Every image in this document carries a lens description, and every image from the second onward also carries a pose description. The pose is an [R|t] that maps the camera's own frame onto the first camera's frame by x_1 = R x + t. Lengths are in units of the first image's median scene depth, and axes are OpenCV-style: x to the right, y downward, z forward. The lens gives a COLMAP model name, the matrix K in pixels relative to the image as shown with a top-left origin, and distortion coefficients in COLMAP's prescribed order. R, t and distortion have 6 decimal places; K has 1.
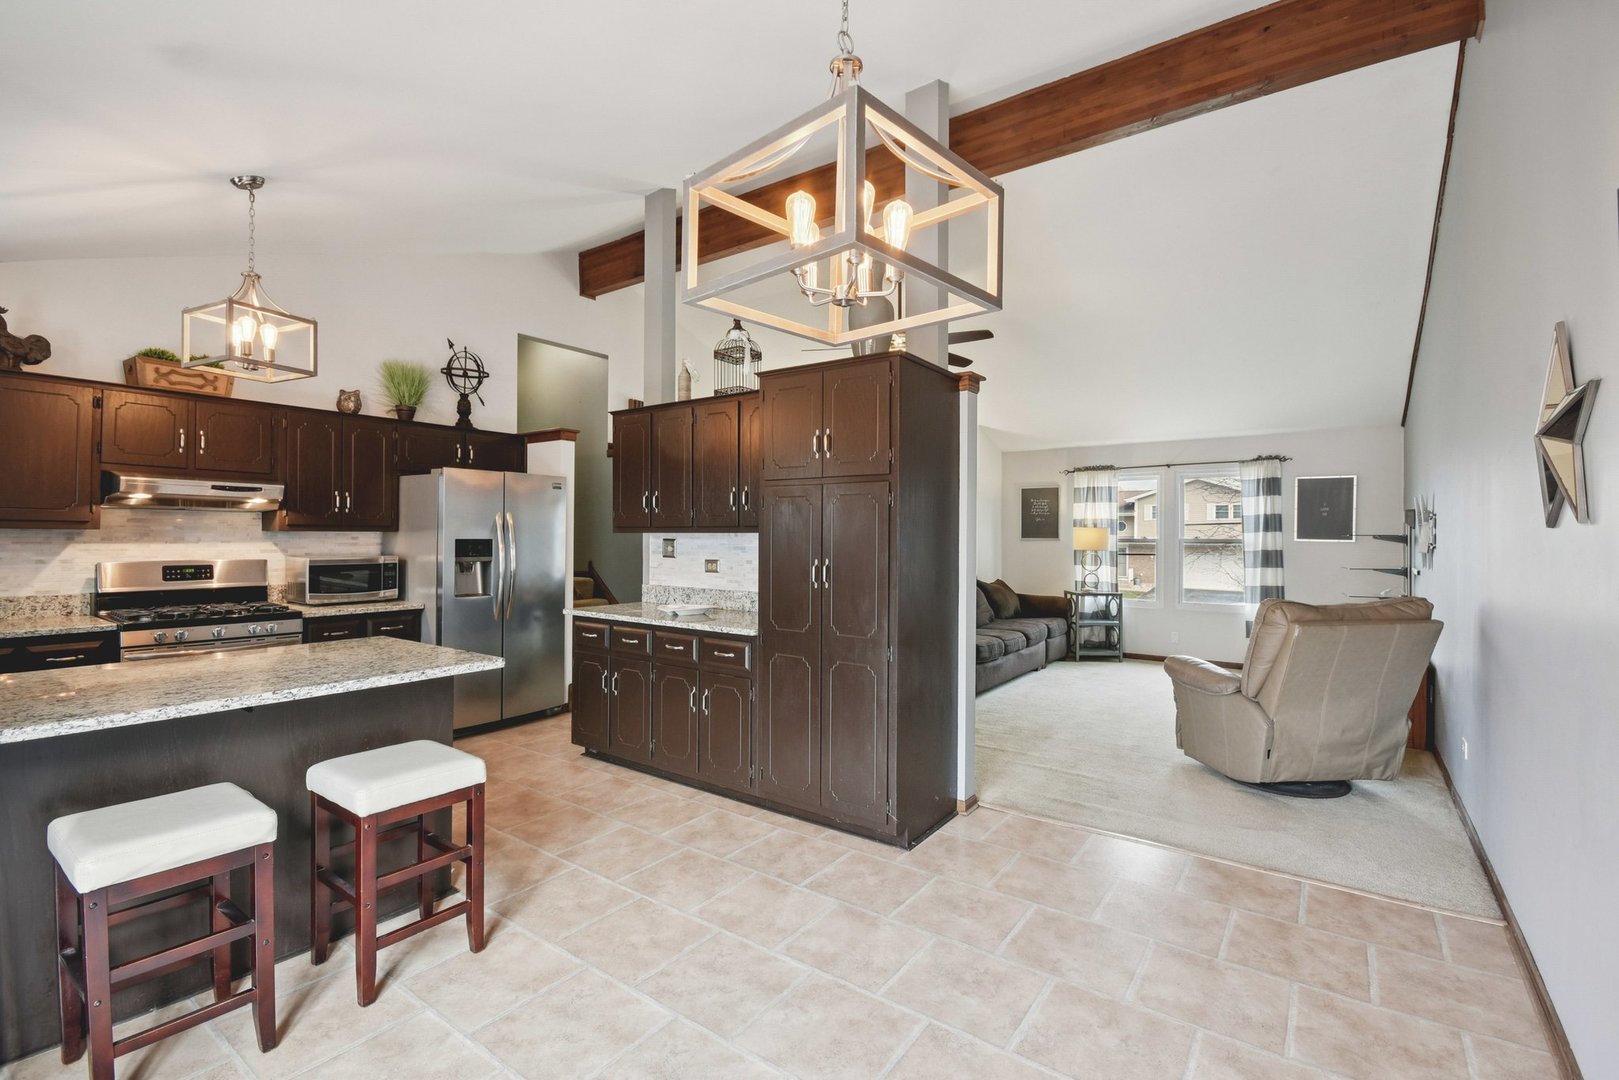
lens RADIAL K [[725.7, 0, 816.4], [0, 725.7, 533.1], [0, 0, 1]] dist [-0.003638, -0.004053]
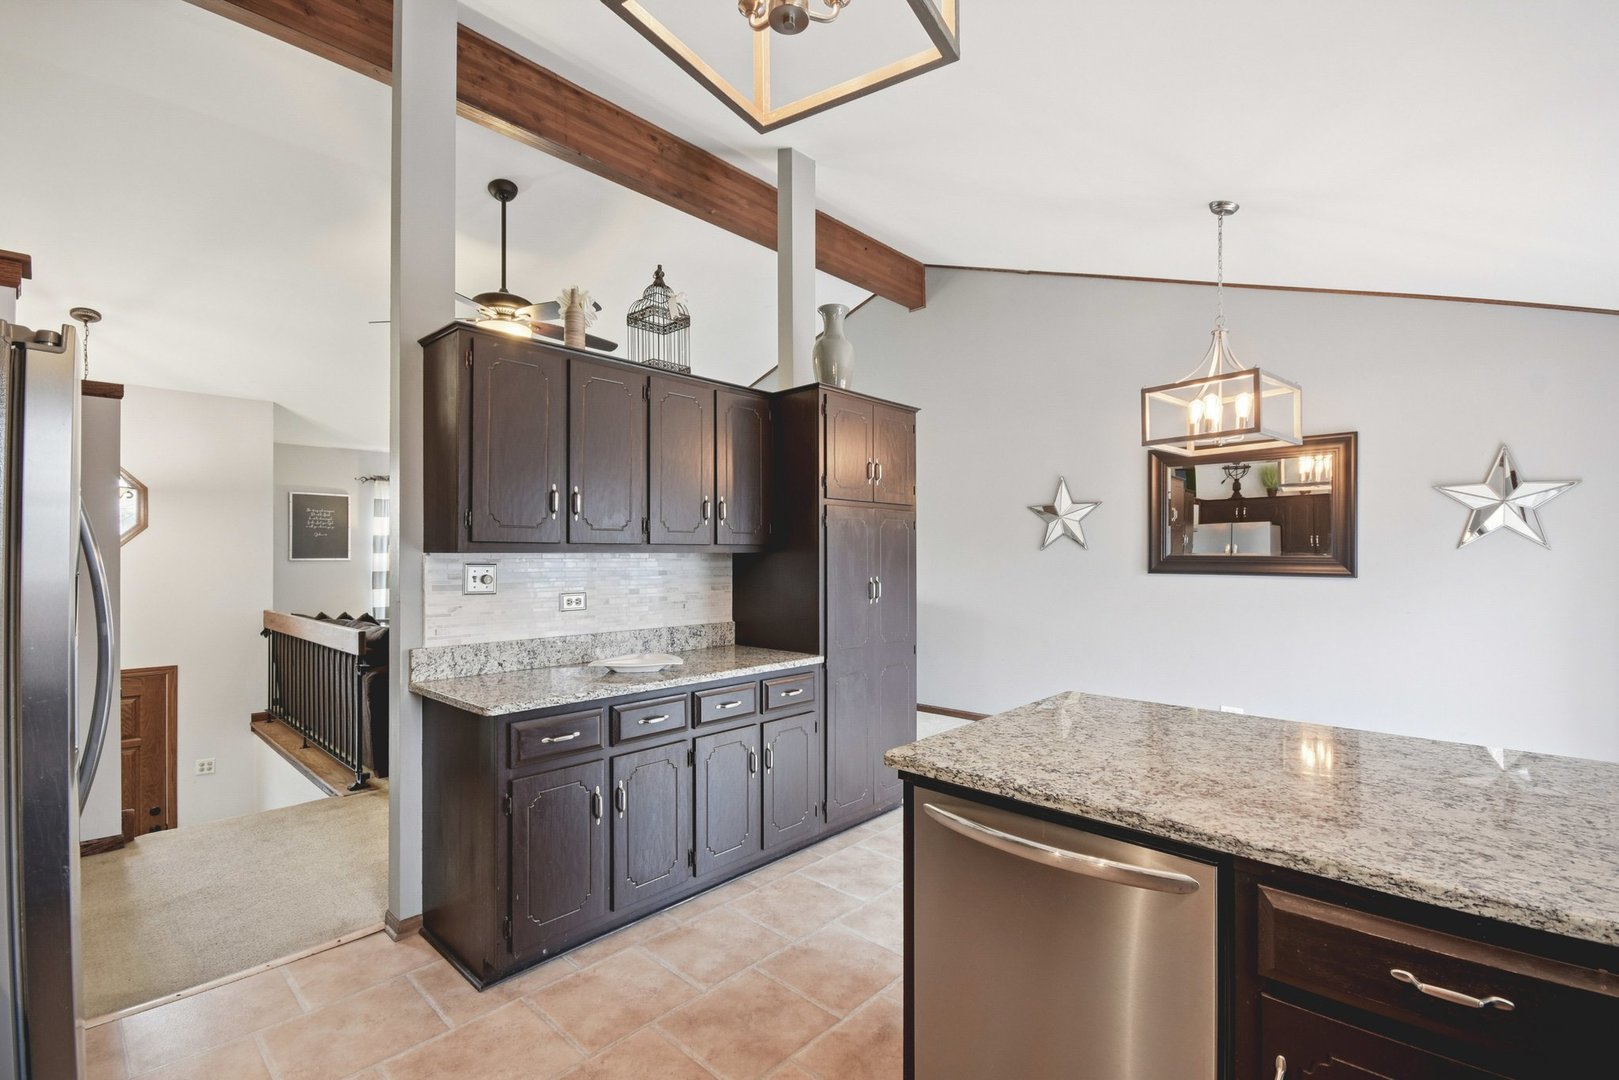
lens RADIAL K [[725.7, 0, 819.4], [0, 725.7, 549.0], [0, 0, 1]] dist [-0.003638, -0.004053]
pose [[0.111588, 0.003655, 0.993748, -0.829981], [-0.000259, 0.999993, -0.003649, -0.000994], [-0.993754, 0.000149, 0.111589, 0.733483]]
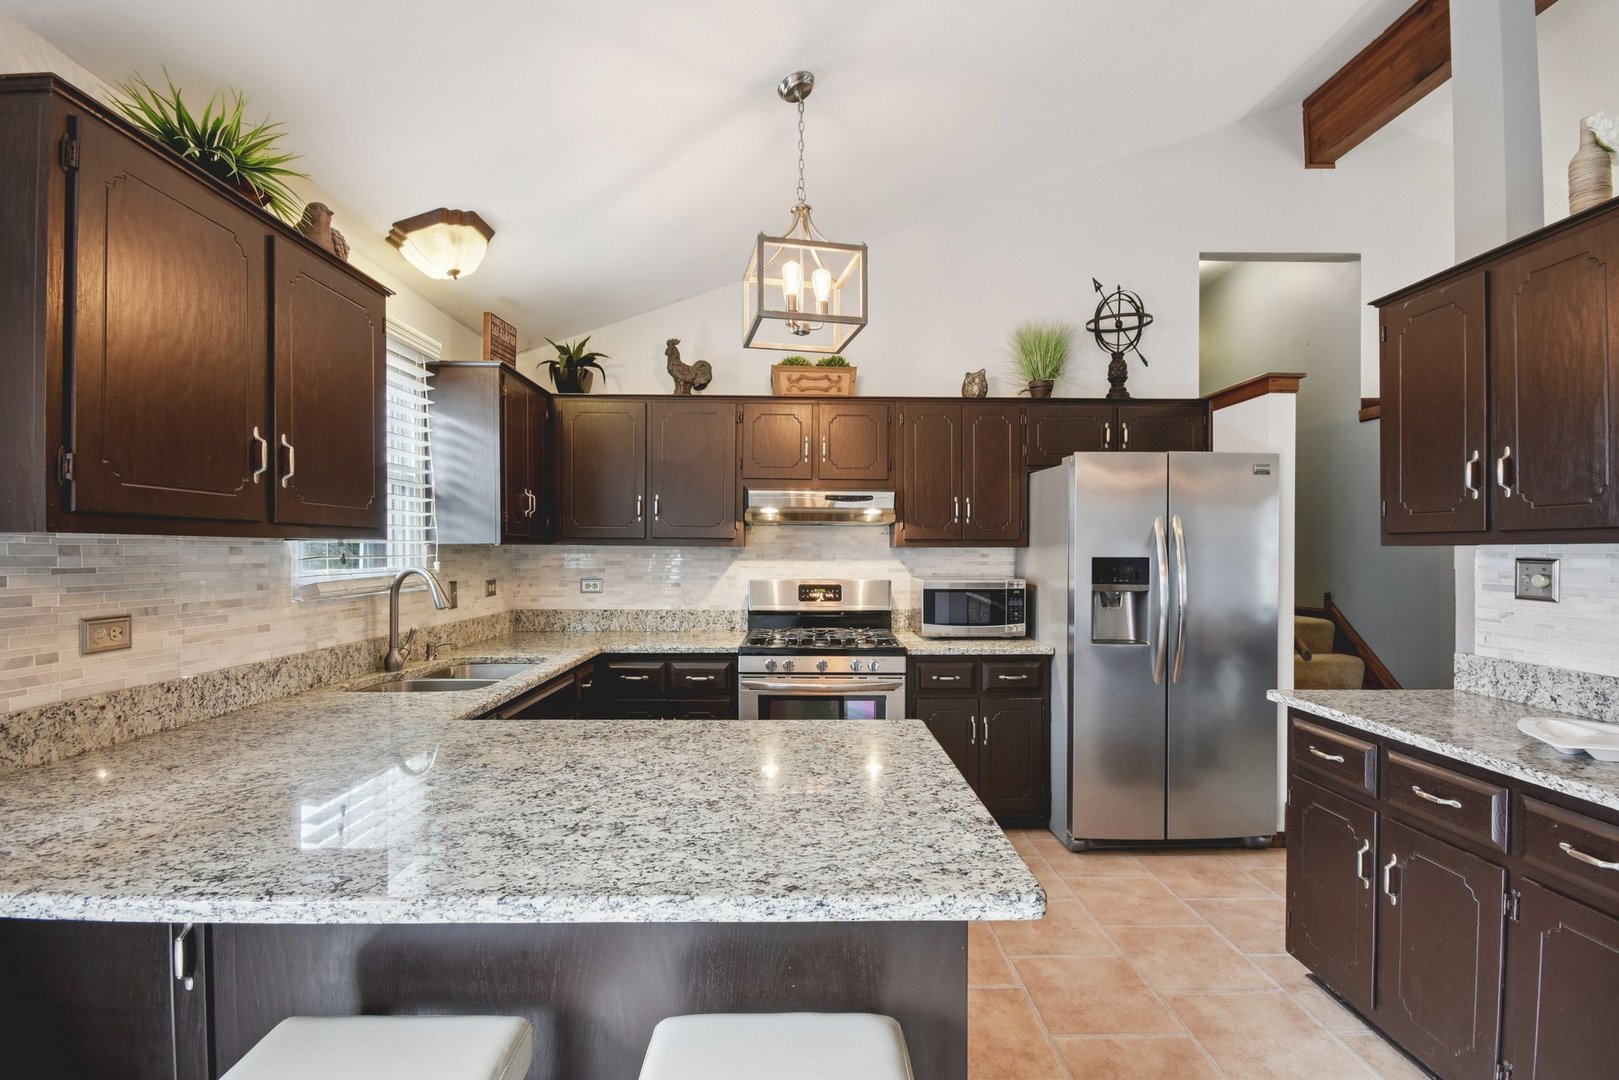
lens RADIAL K [[725.7, 0, 810.2], [0, 725.7, 551.9], [0, 0, 1]] dist [-0.003638, -0.004053]
pose [[0.603746, -0.002719, -0.797172, -0.131544], [0.003898, 0.999992, -0.000459, 0.002804], [0.797167, -0.002830, 0.603752, 0.421780]]
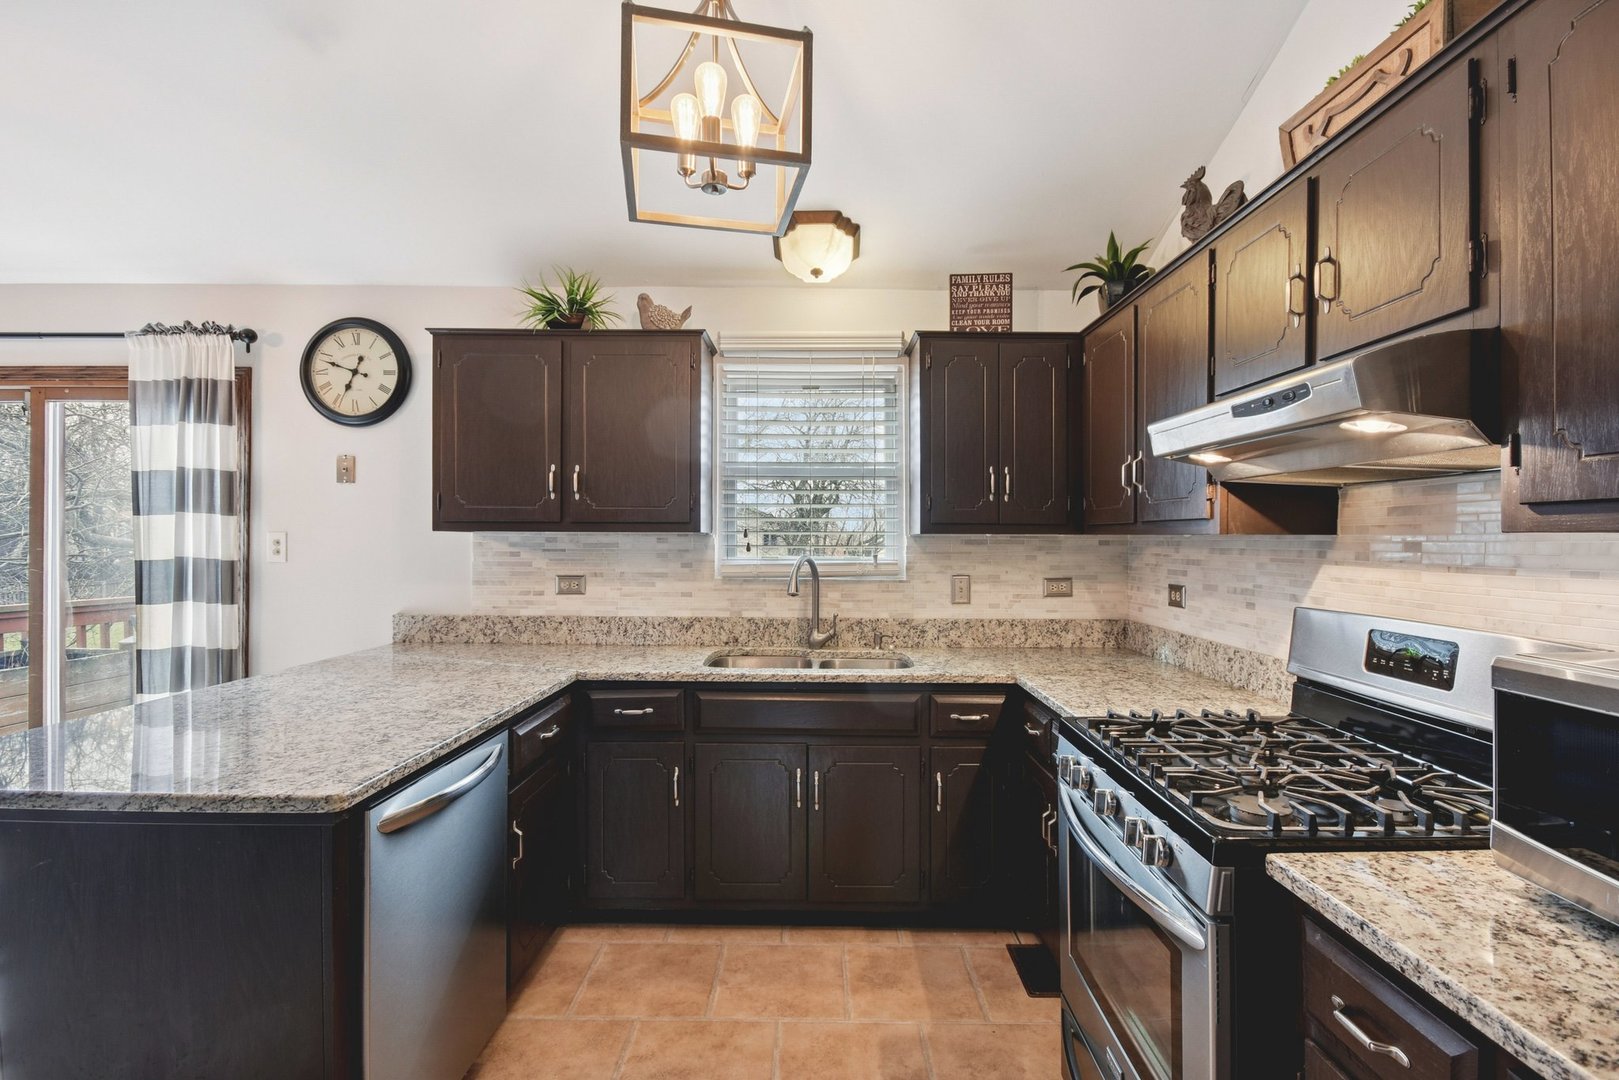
lens RADIAL K [[761.8, 0, 809.1], [0, 761.8, 537.5], [0, 0, 1]] dist [0.001611, -0.002243]
pose [[-0.814609, -0.008478, -0.579949, -0.422011], [-0.005911, 0.999963, -0.006315, 0.001484], [0.579981, -0.001717, -0.814629, 1.117525]]
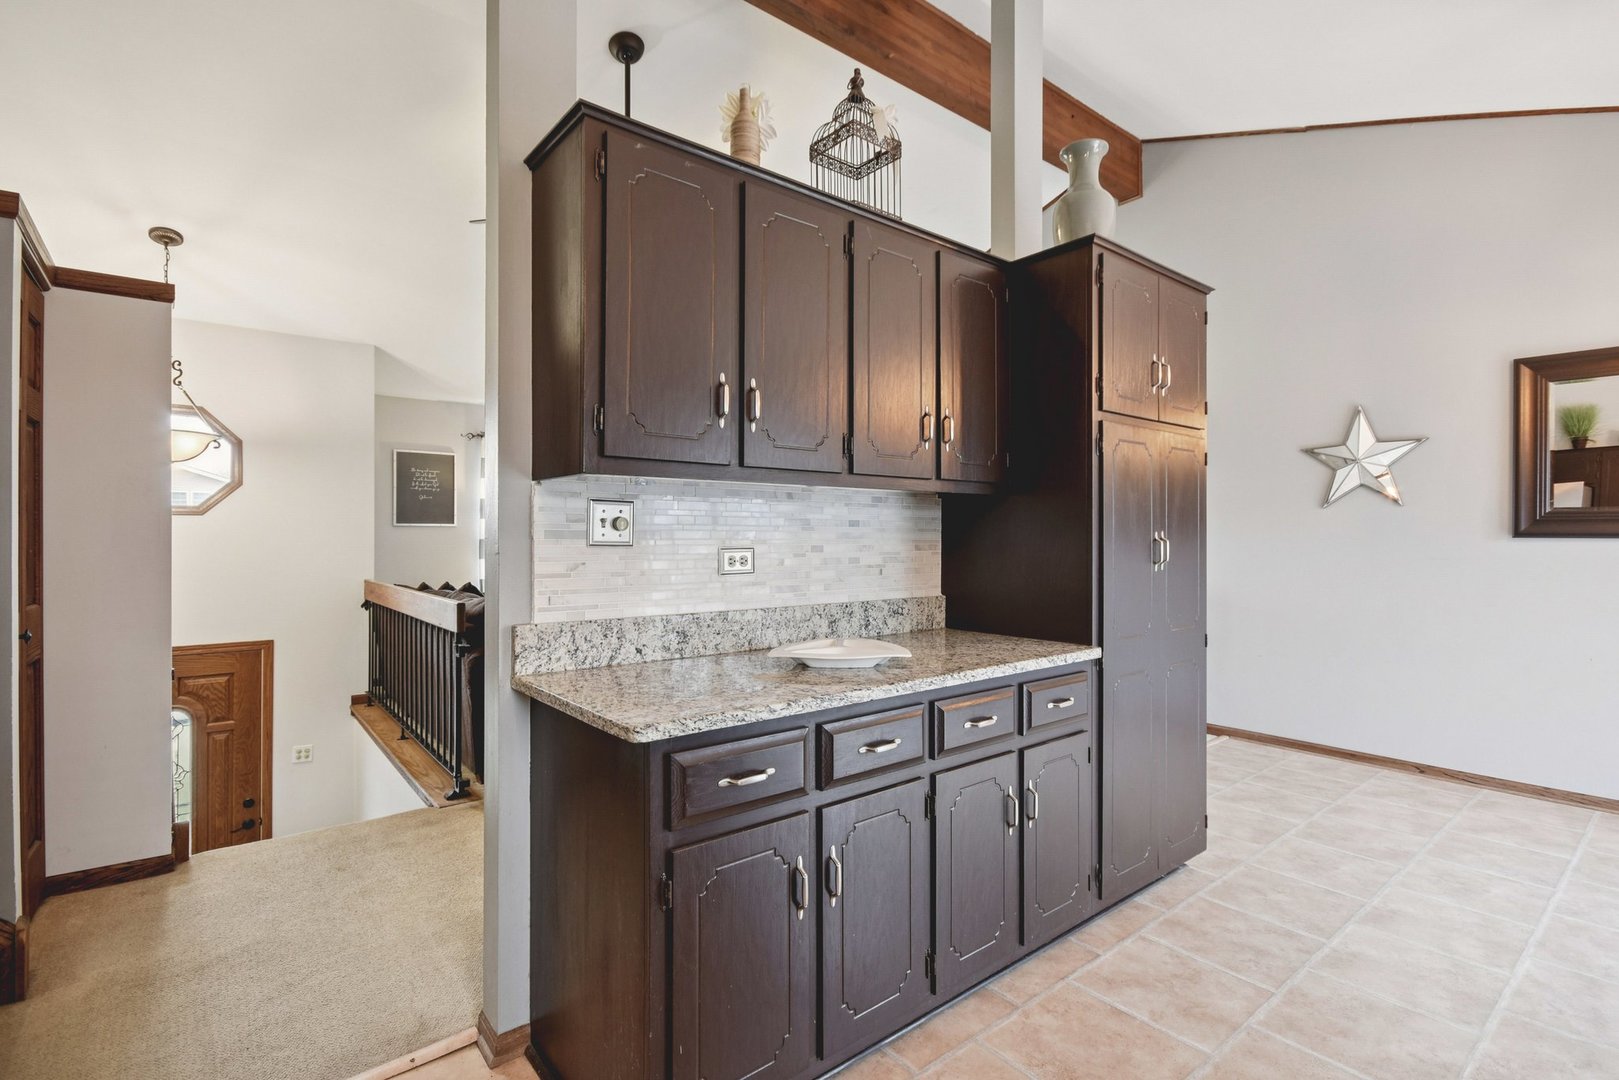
lens RADIAL K [[761.8, 0, 815.3], [0, 761.8, 532.0], [0, 0, 1]] dist [0.001611, -0.002243]
pose [[0.254967, 0.000531, 0.966949, -0.632469], [-0.001922, 0.999998, -0.000043, 0.028487], [-0.966948, -0.001847, 0.254968, 0.870951]]
